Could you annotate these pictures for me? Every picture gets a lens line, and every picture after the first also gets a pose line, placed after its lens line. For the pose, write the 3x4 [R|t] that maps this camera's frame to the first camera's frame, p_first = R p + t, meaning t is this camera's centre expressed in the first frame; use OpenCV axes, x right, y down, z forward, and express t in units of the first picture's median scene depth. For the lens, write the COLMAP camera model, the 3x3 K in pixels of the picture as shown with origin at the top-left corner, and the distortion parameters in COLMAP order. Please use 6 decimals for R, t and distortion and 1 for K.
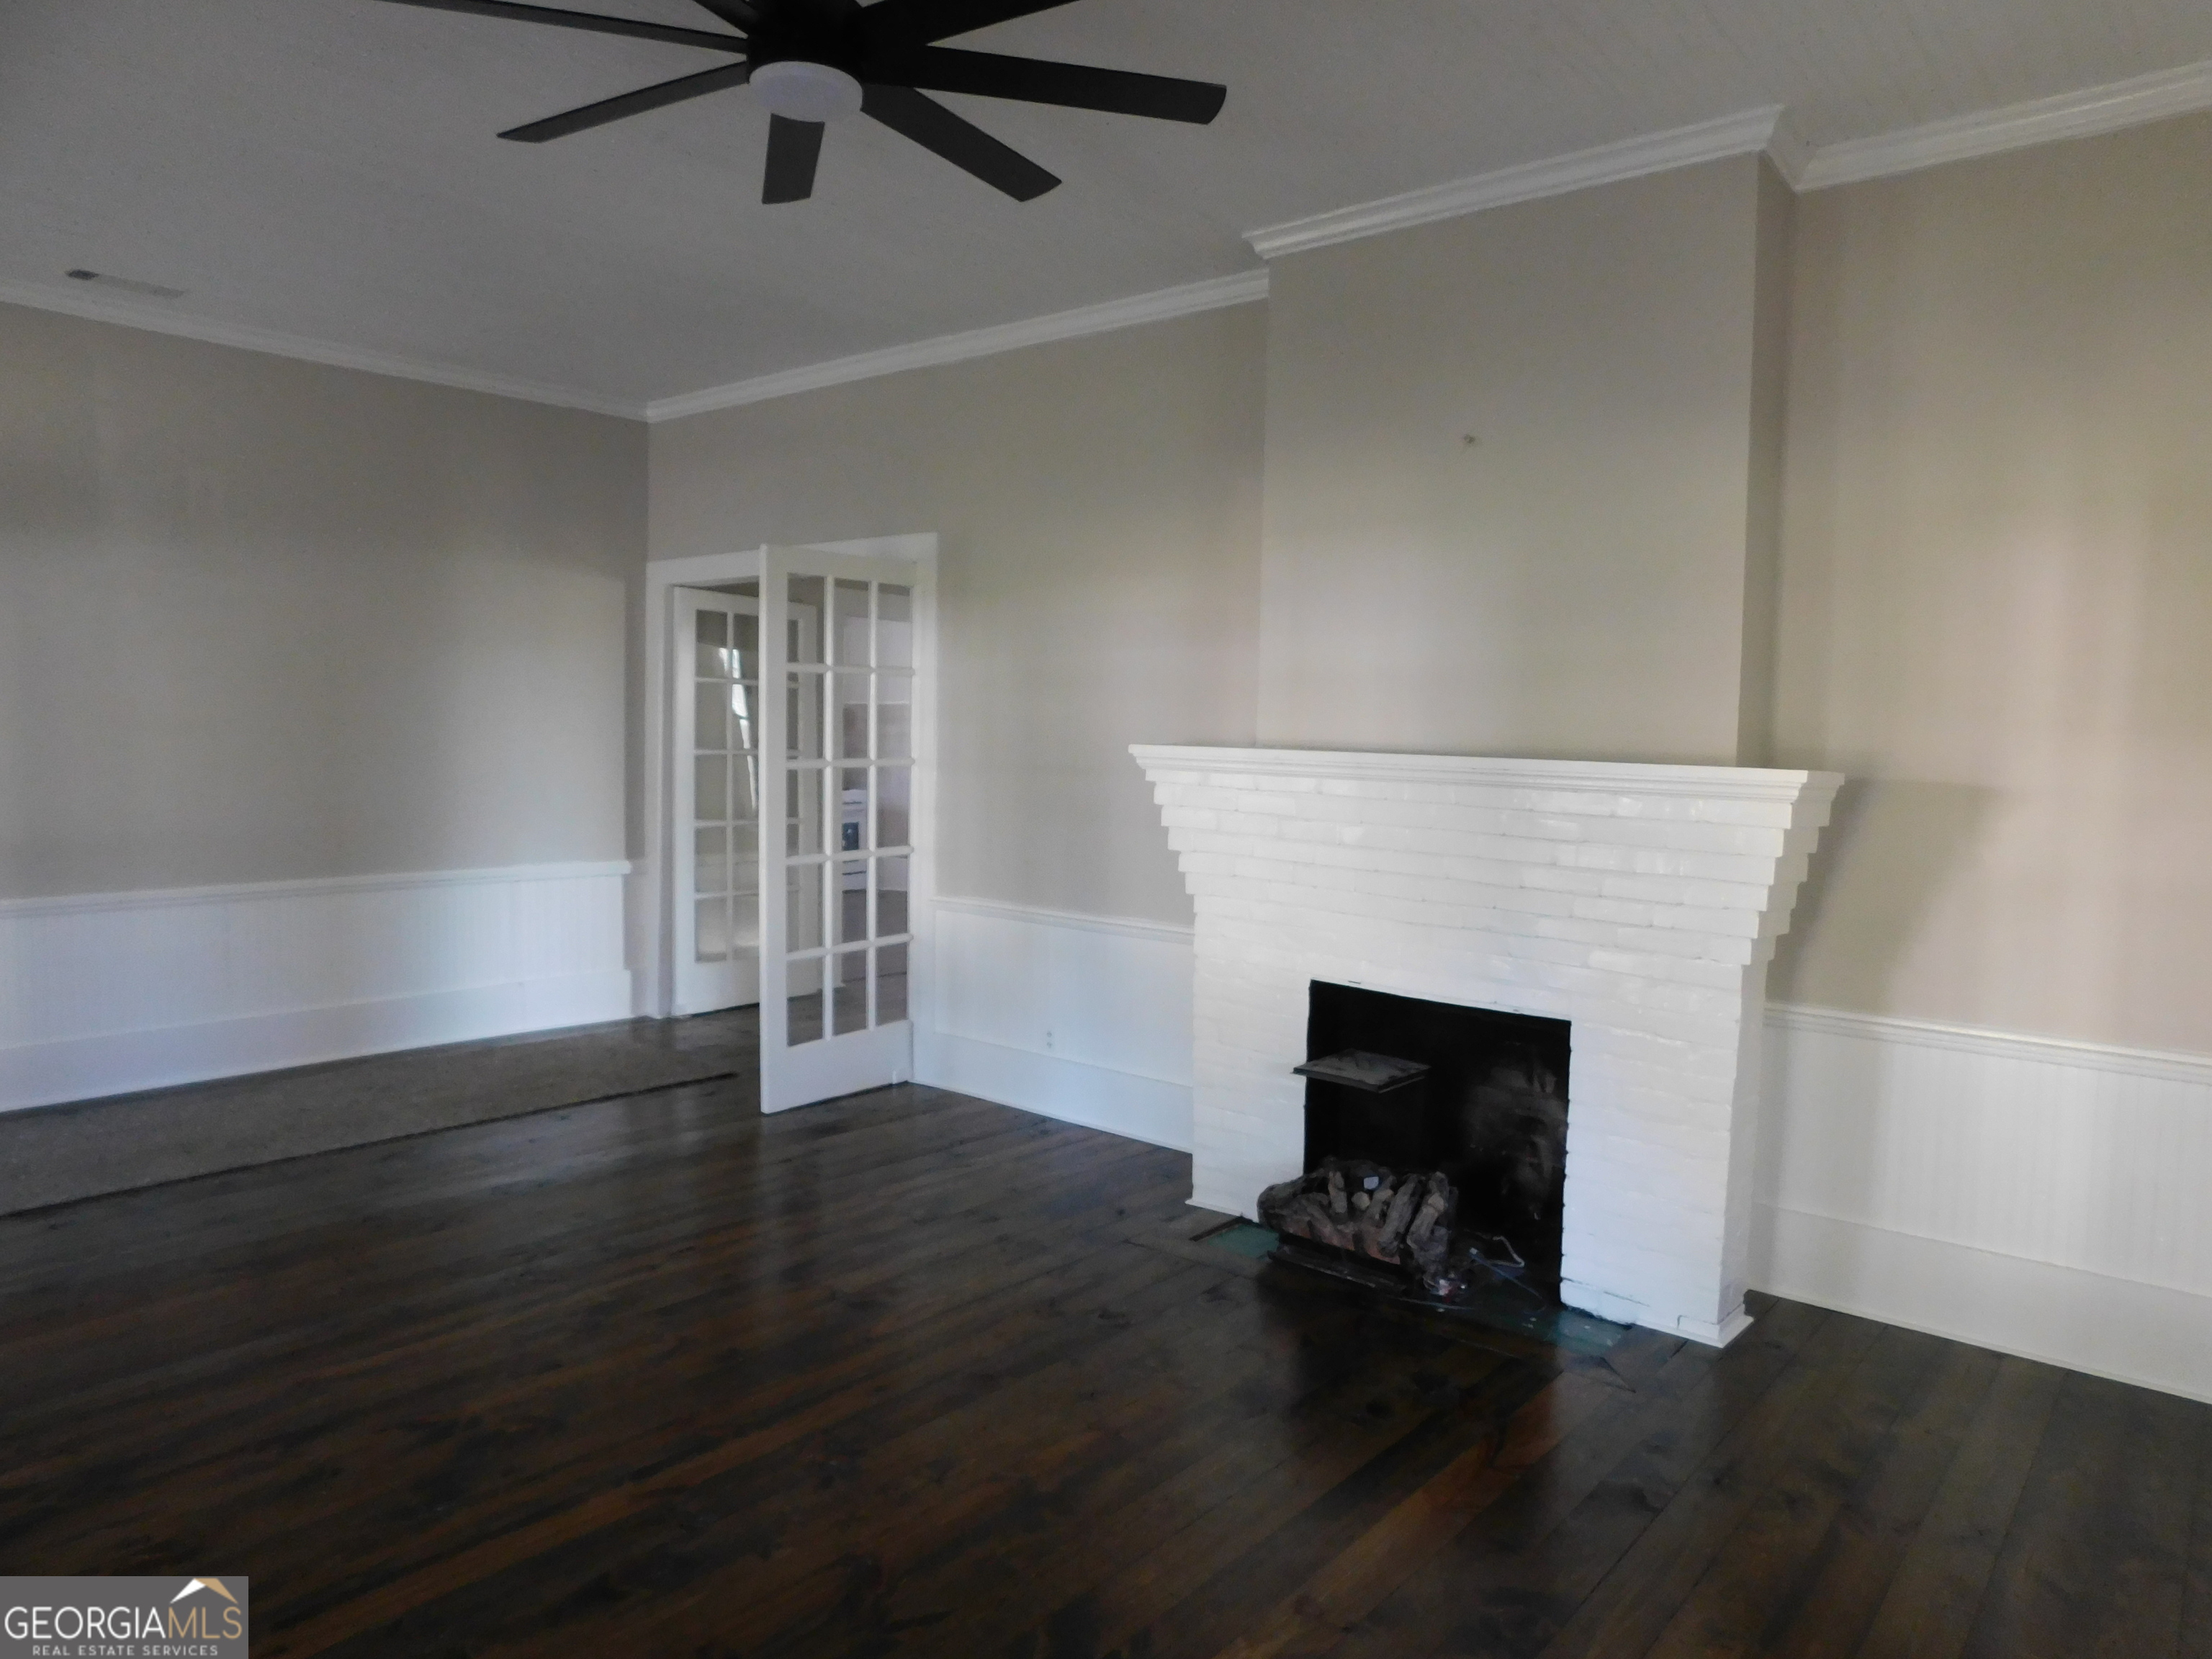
lens RADIAL K [[1464.0, 0, 1113.5], [0, 1464.0, 823.6], [0, 0, 1]] dist [-0.070824, 0.057775]
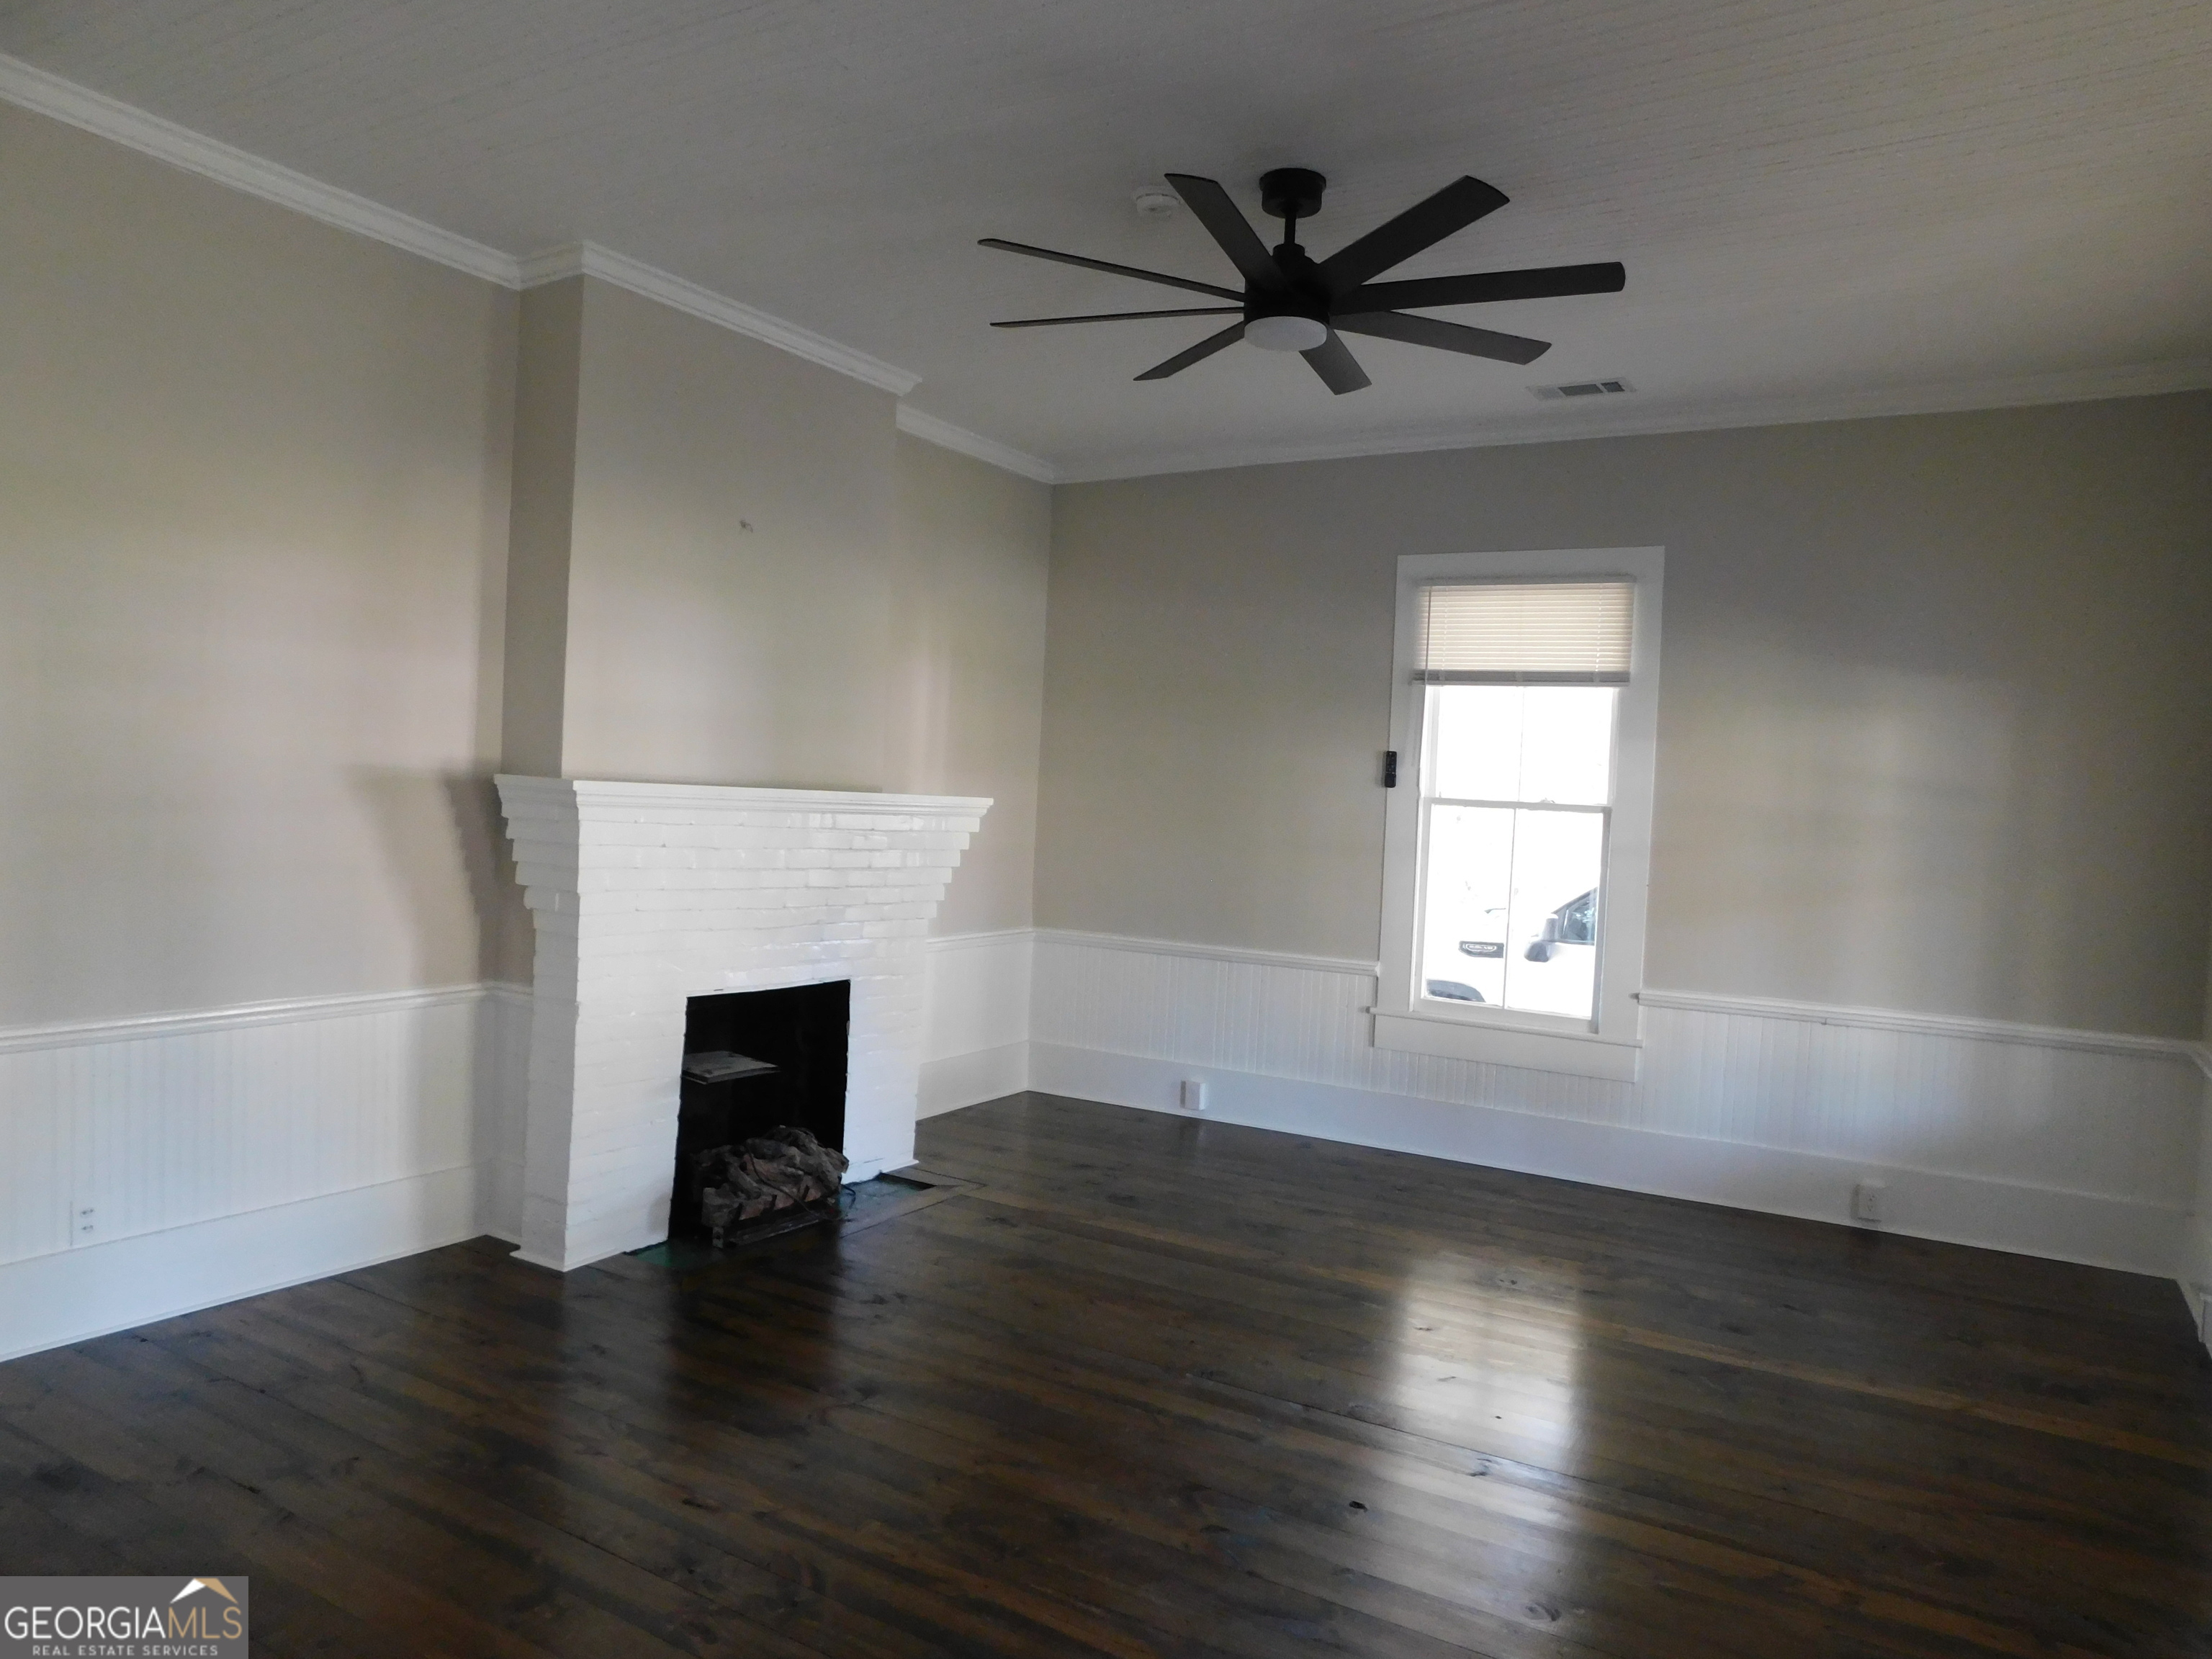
lens RADIAL K [[1471.8, 0, 1121.1], [0, 1471.8, 819.8], [0, 0, 1]] dist [-0.059505, 0.044005]
pose [[-0.161377, -0.053332, 0.985451, -1.102969], [0.008266, 0.998431, 0.055388, -0.091815], [-0.986858, 0.017084, -0.160683, 0.967625]]
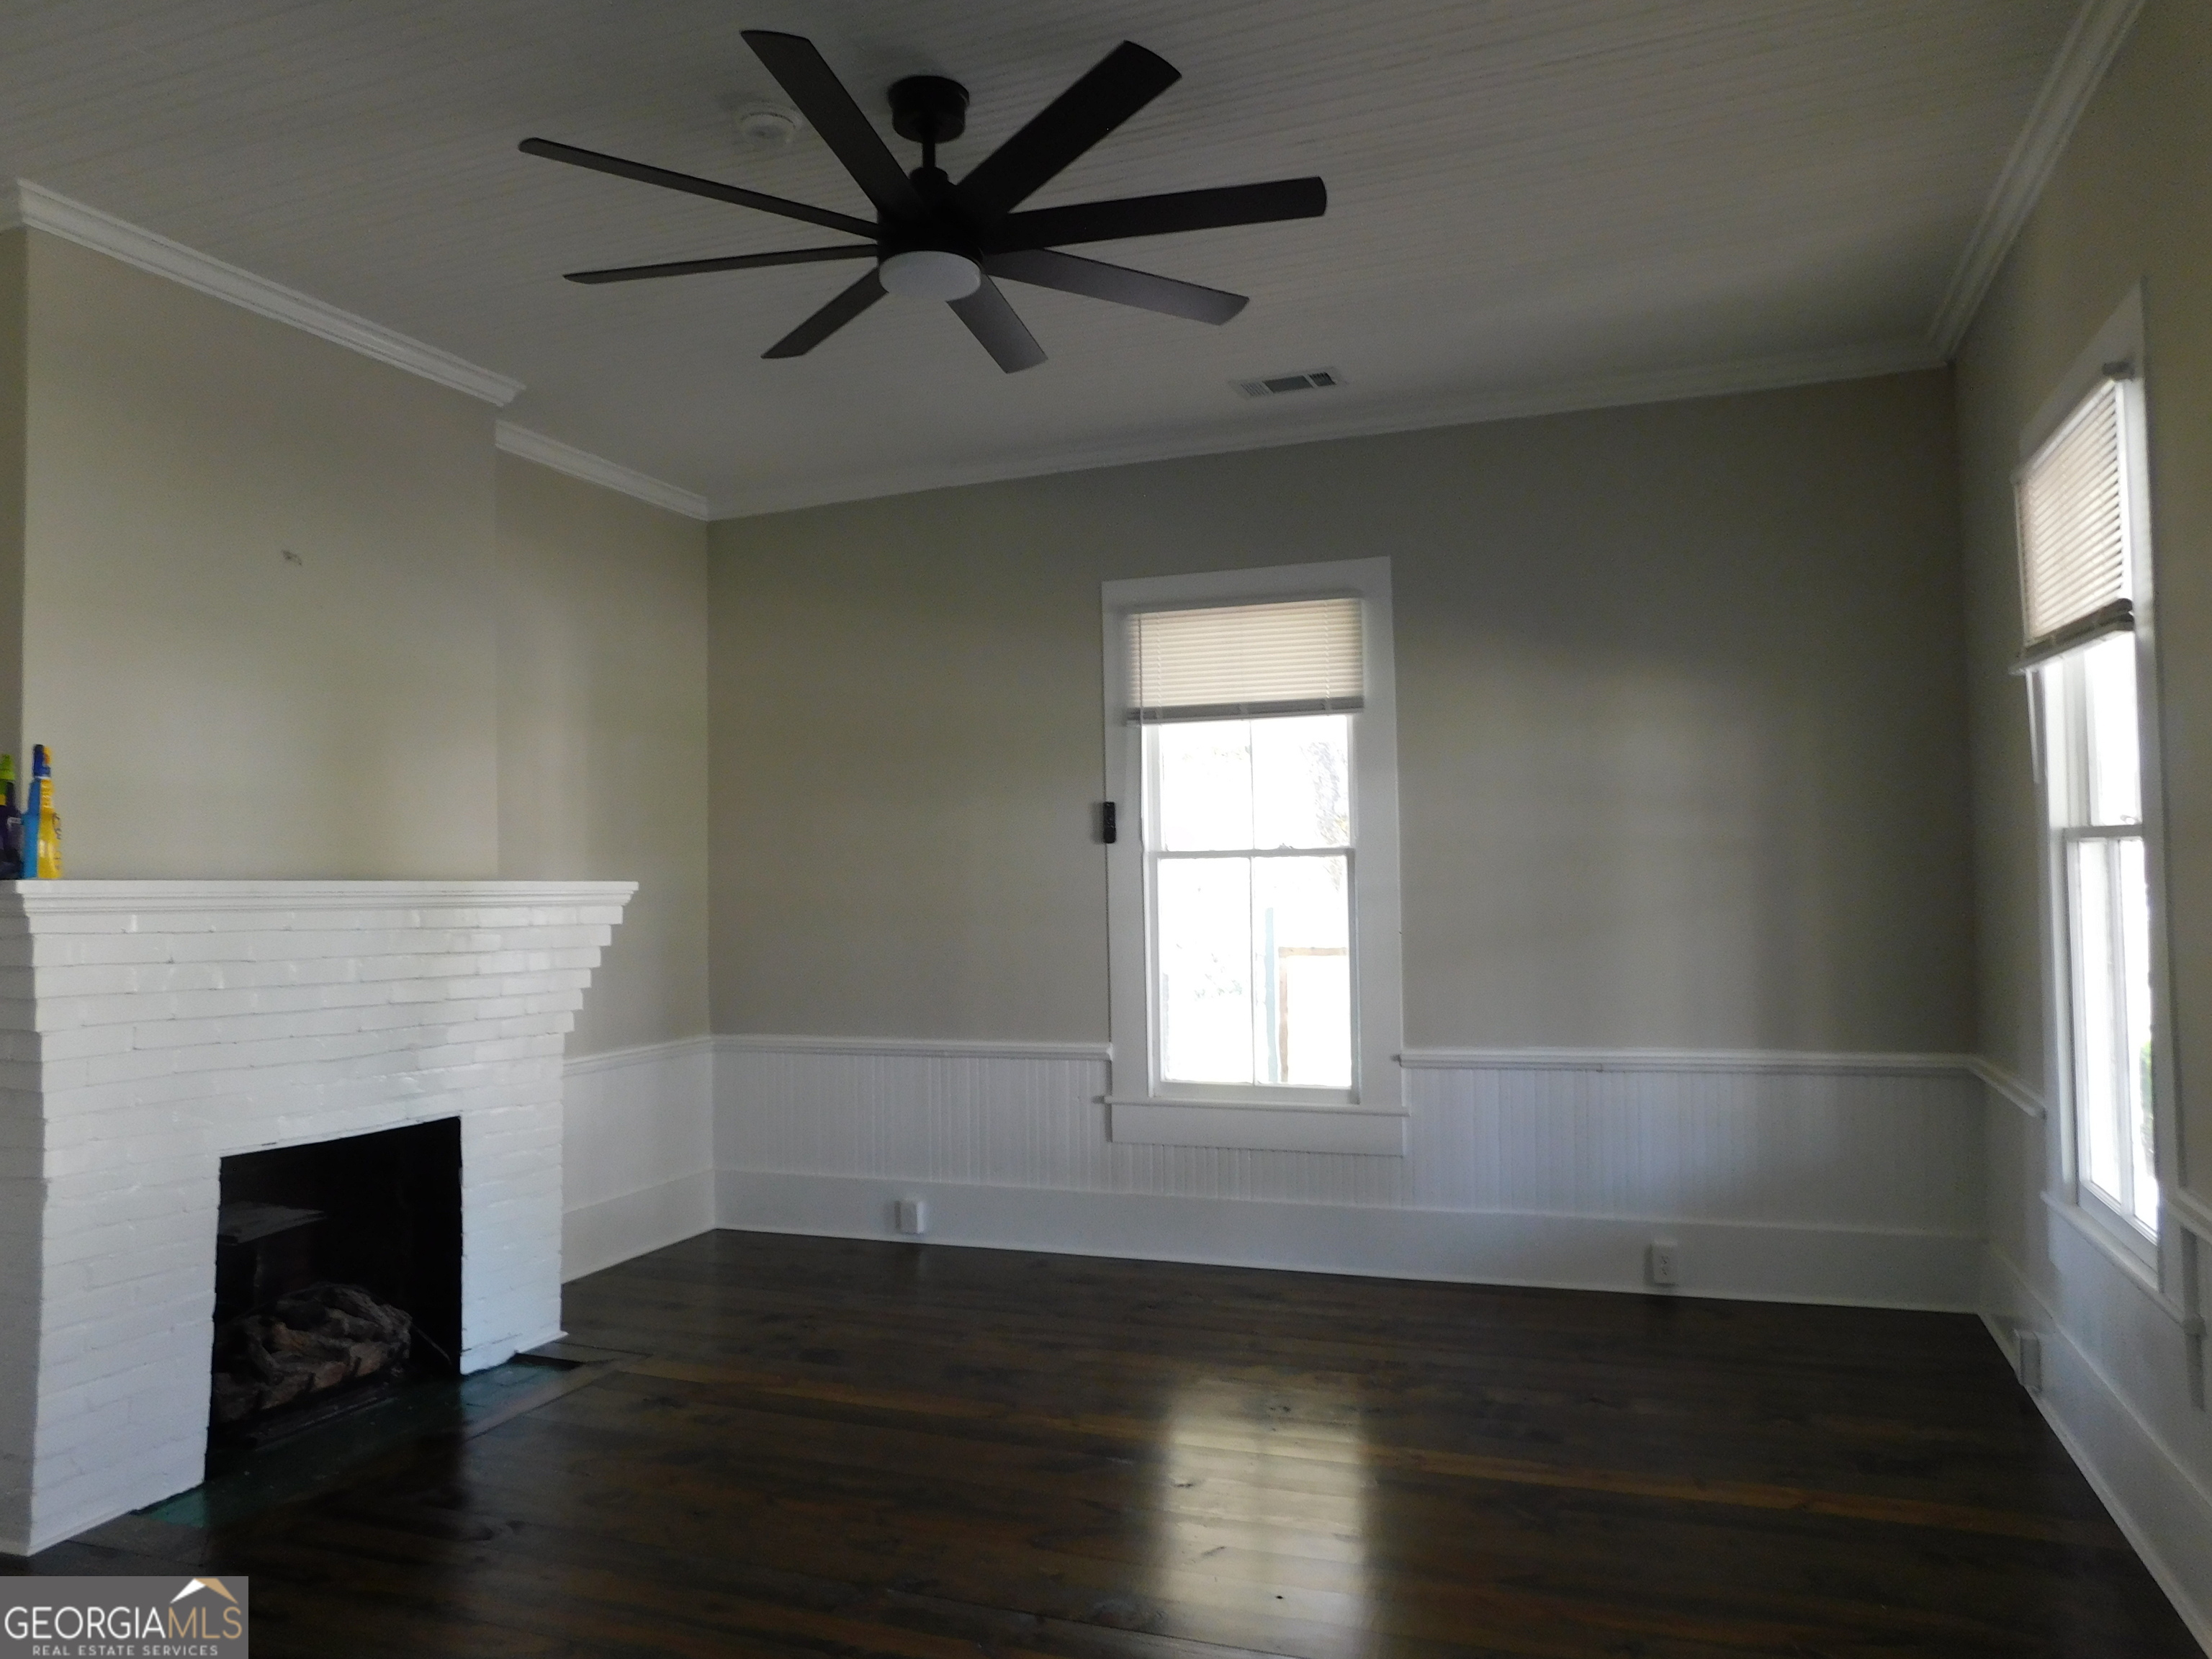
lens RADIAL K [[1517.1, 0, 1117.2], [0, 1517.1, 823.3], [0, 0, 1]] dist [-0.079549, 0.062758]
pose [[-0.327496, 0.018199, 0.944677, -0.941224], [0.065987, 0.997814, 0.003653, -0.058974], [-0.942546, 0.063533, -0.327981, 0.887103]]
